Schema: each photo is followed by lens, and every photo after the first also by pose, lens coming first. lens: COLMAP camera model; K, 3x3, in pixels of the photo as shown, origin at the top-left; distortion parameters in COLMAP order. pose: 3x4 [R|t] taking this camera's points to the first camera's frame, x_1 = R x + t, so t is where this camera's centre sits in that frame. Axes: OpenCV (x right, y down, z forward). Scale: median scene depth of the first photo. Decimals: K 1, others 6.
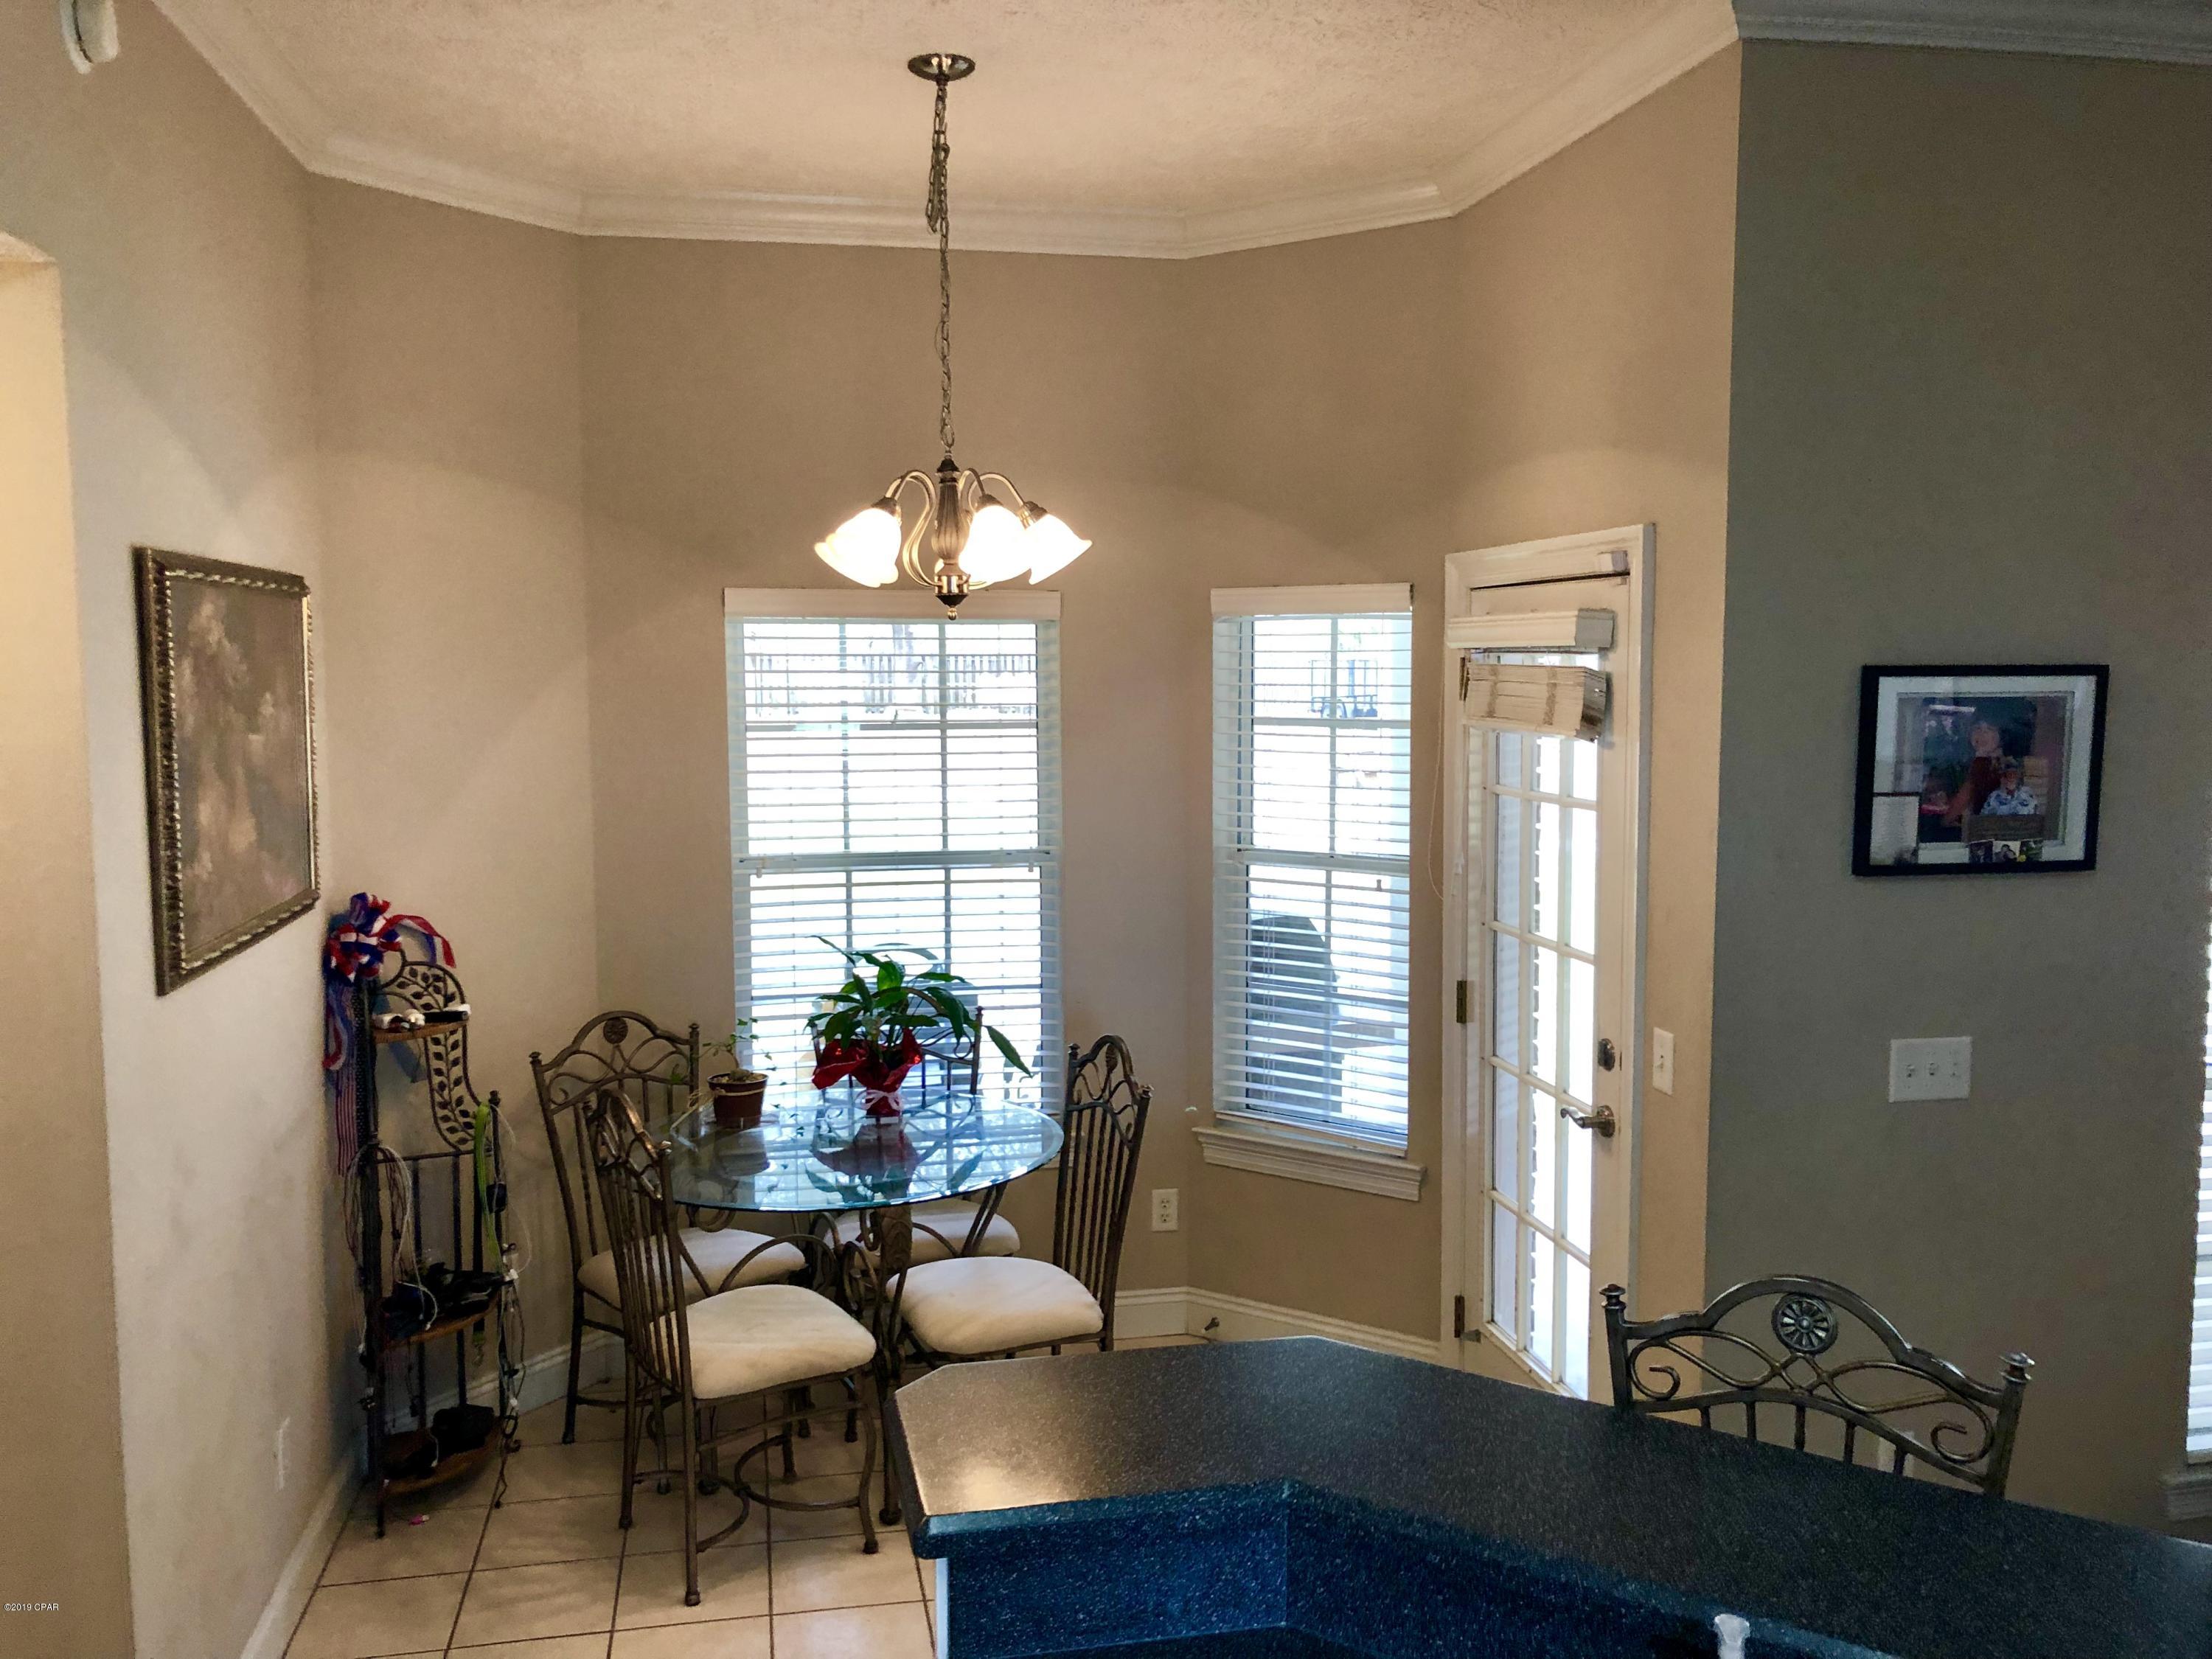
lens RADIAL K [[1813.0, 0, 1103.6], [0, 1813.0, 834.1], [0, 0, 1]] dist [0.014536, -0.005715]
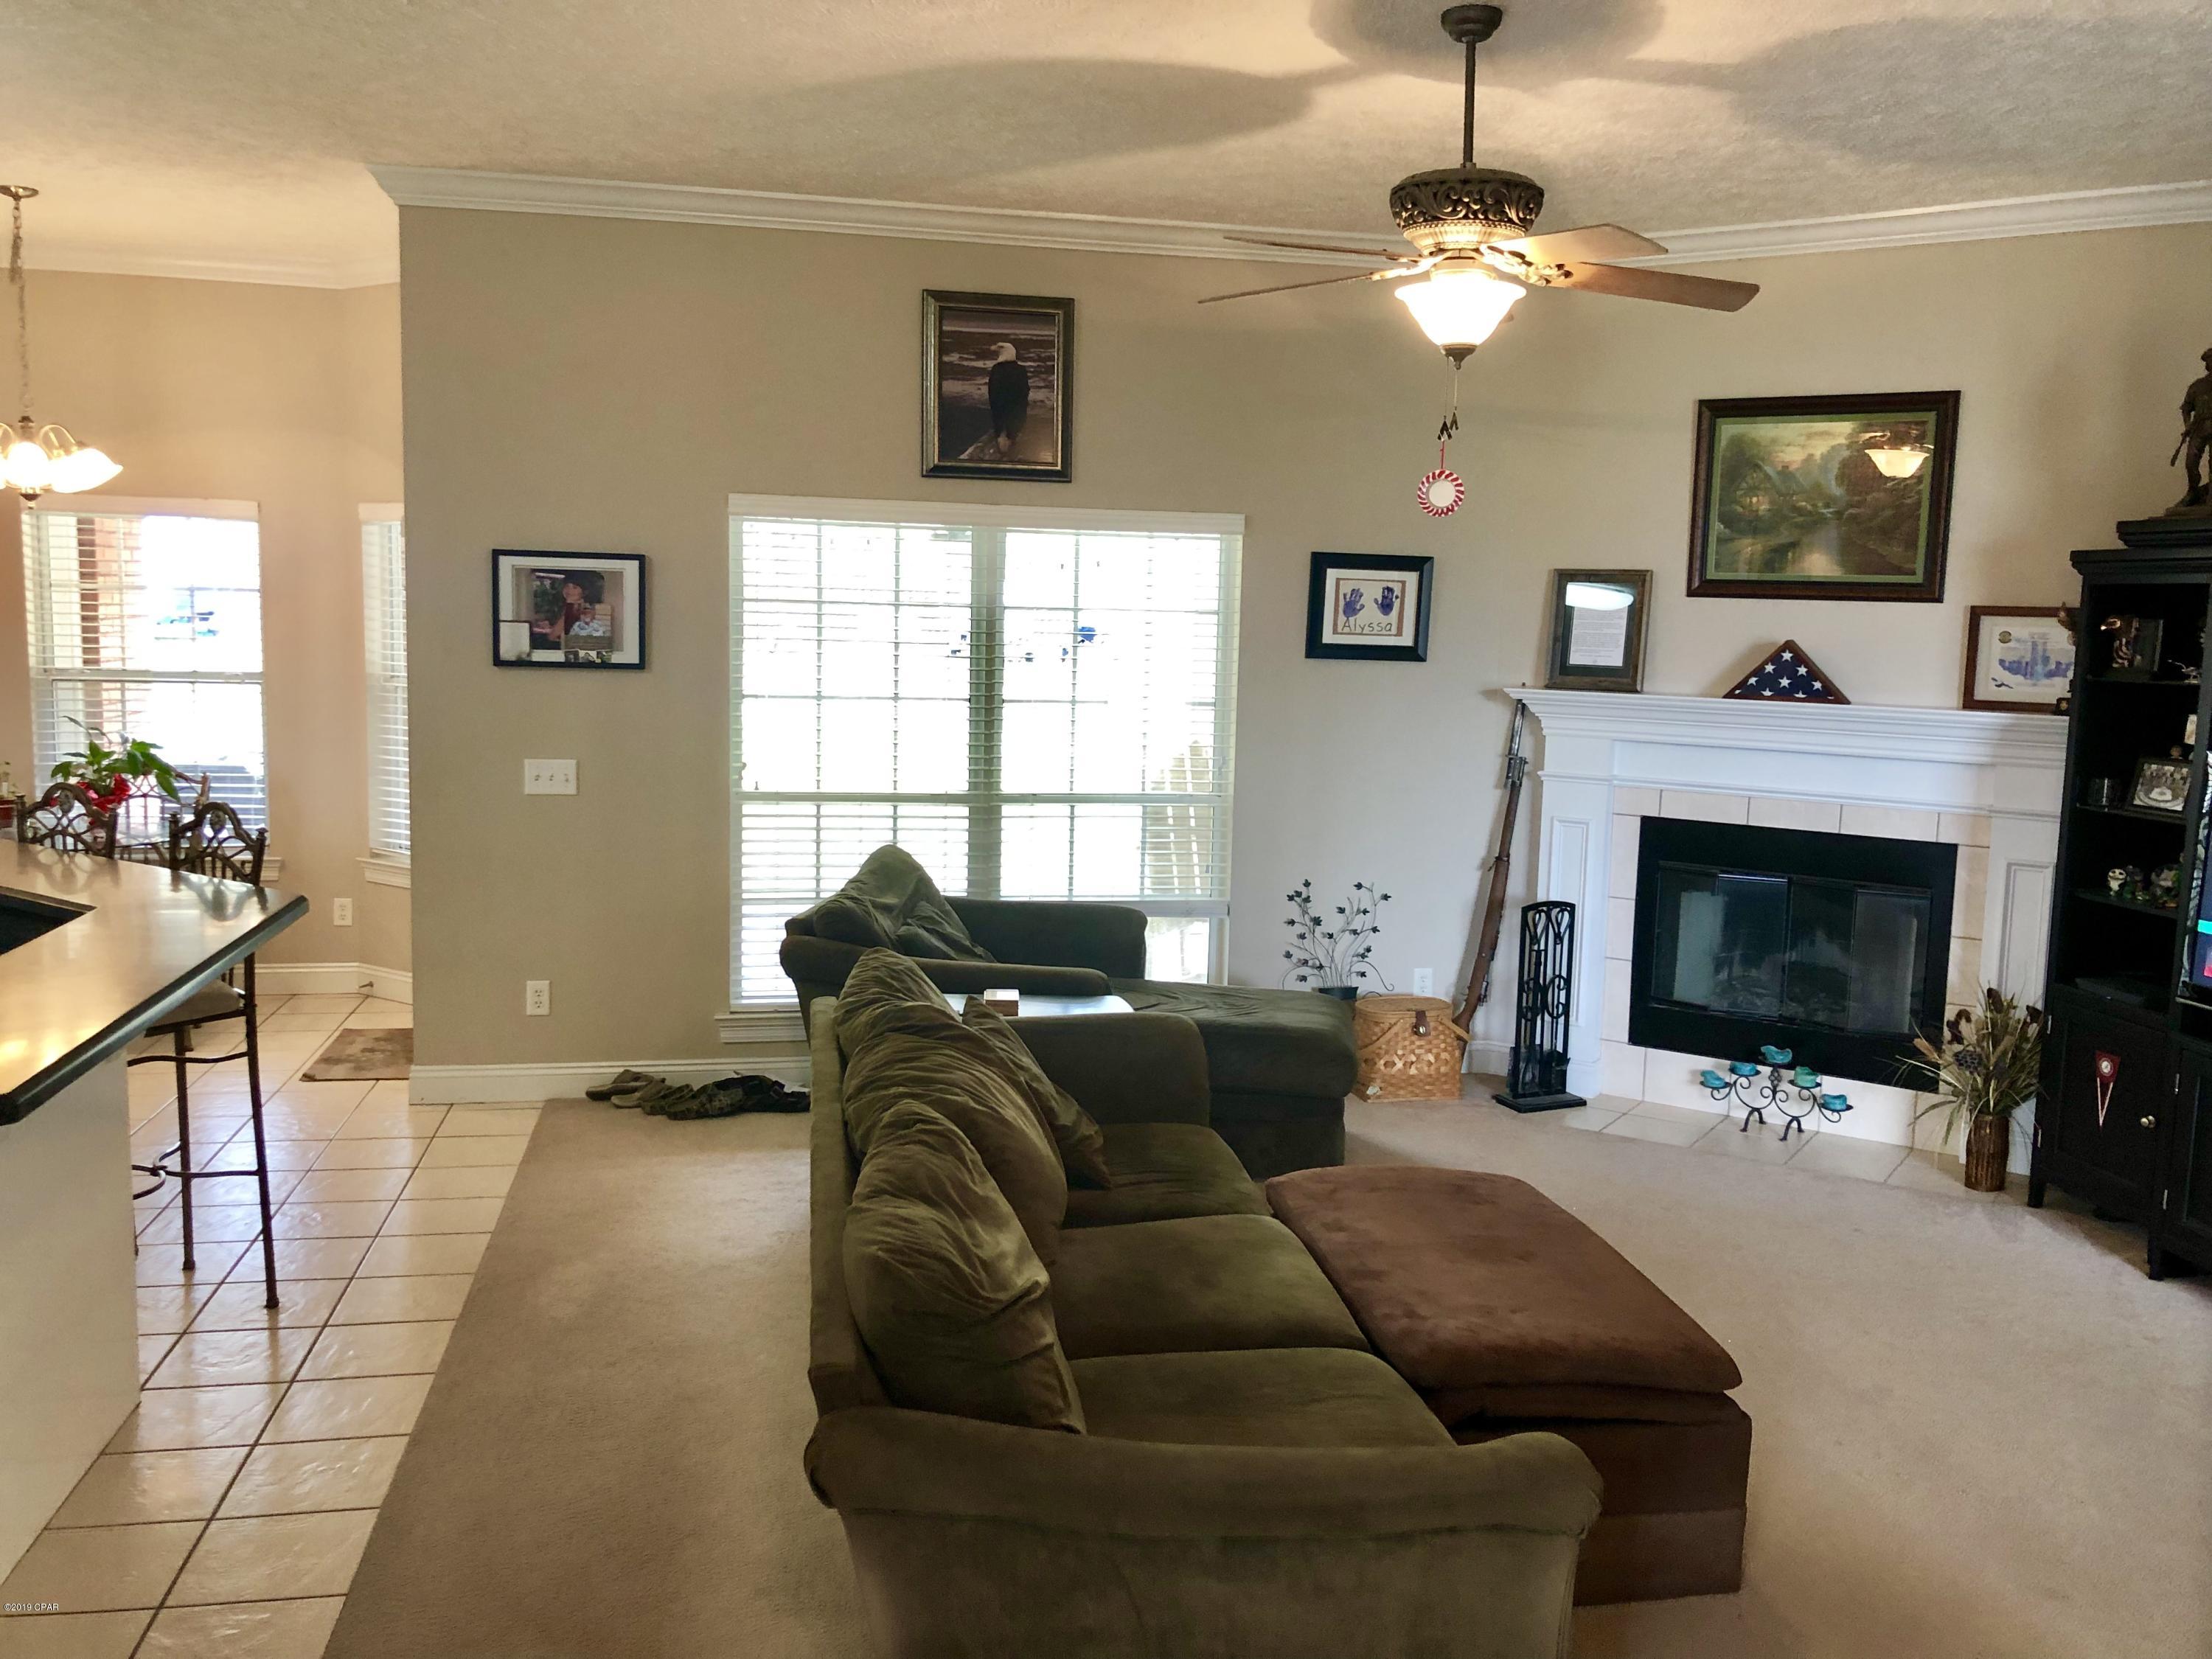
lens RADIAL K [[1813.0, 0, 1108.7], [0, 1813.0, 824.2], [0, 0, 1]] dist [0.014536, -0.005715]
pose [[0.999525, 0.024091, 0.019200, 0.985340], [-0.024661, 0.999245, 0.030017, 0.109379], [-0.018462, -0.030476, 0.999365, -0.818164]]
